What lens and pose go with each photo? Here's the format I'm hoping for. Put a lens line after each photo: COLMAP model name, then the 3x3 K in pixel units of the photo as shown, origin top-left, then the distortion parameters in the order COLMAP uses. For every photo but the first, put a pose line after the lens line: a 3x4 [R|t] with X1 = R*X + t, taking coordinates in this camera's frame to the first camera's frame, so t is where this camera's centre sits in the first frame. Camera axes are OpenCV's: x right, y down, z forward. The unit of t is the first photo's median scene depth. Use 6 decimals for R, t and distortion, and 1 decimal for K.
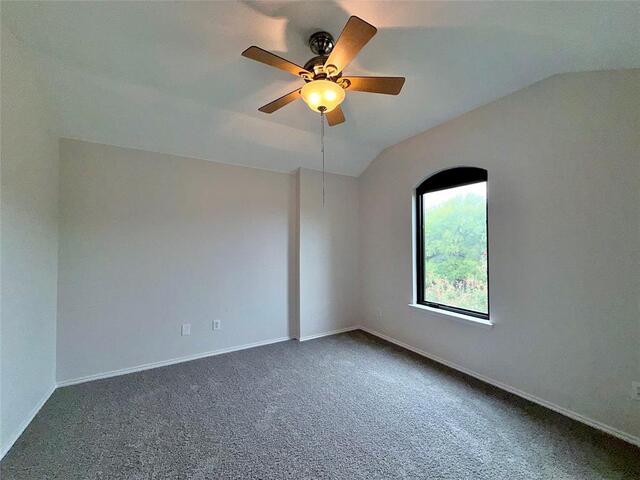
lens RADIAL K [[255.2, 0, 320.0], [0, 255.2, 240.0], [0, 0, 1]] dist [-0.002486, -0.000149]
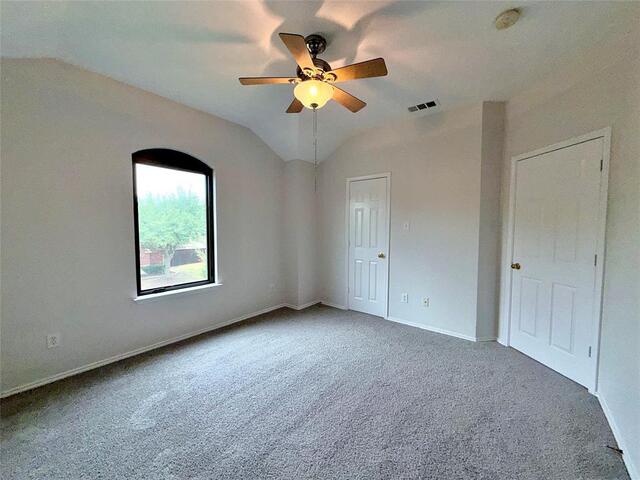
lens RADIAL K [[255.2, 0, 320.0], [0, 255.2, 240.0], [0, 0, 1]] dist [-0.002486, -0.000149]
pose [[-0.344848, -0.047539, 0.937454, -0.722396], [-0.026401, 0.998813, 0.040938, 0.022795], [-0.938287, -0.010633, -0.345693, 0.902150]]
